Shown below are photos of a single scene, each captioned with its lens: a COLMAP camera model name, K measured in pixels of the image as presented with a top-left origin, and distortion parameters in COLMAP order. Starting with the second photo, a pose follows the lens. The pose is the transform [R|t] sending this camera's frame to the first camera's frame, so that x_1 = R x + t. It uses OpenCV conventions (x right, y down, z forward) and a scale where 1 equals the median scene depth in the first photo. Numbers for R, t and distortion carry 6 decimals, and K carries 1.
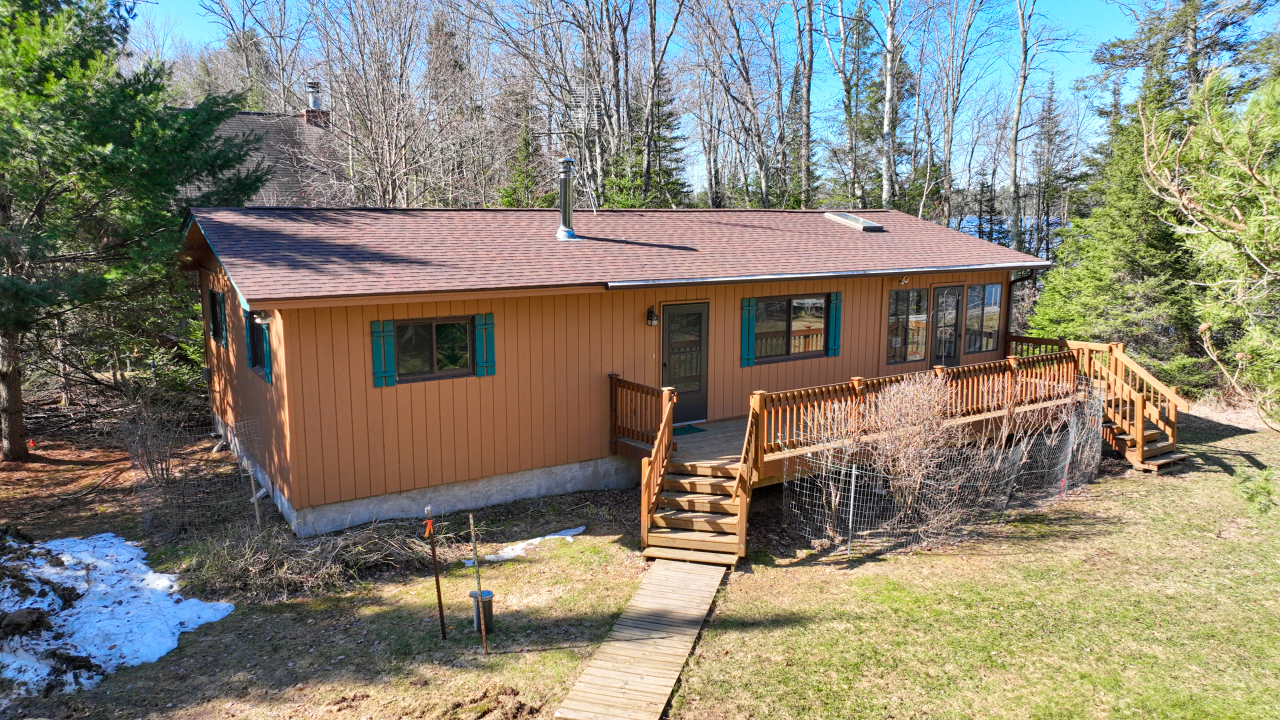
lens RADIAL K [[900.5, 0, 640.0], [0, 900.5, 360.0], [0, 0, 1]] dist [0.008001, 0.005677]
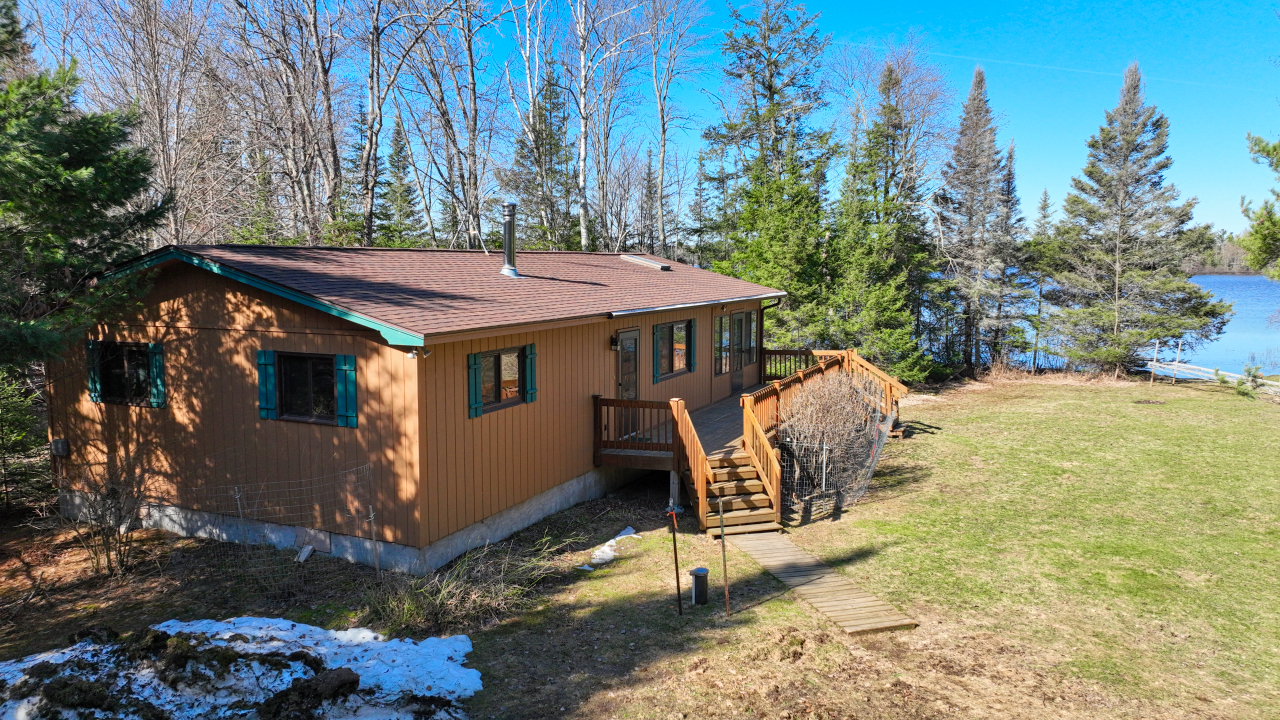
lens RADIAL K [[900.5, 0, 640.0], [0, 900.5, 360.0], [0, 0, 1]] dist [0.008001, 0.005677]
pose [[0.843522, -0.060670, 0.533656, -0.650889], [0.088594, 0.995706, -0.026836, 0.008091], [-0.529737, 0.069916, 0.845276, 0.020901]]
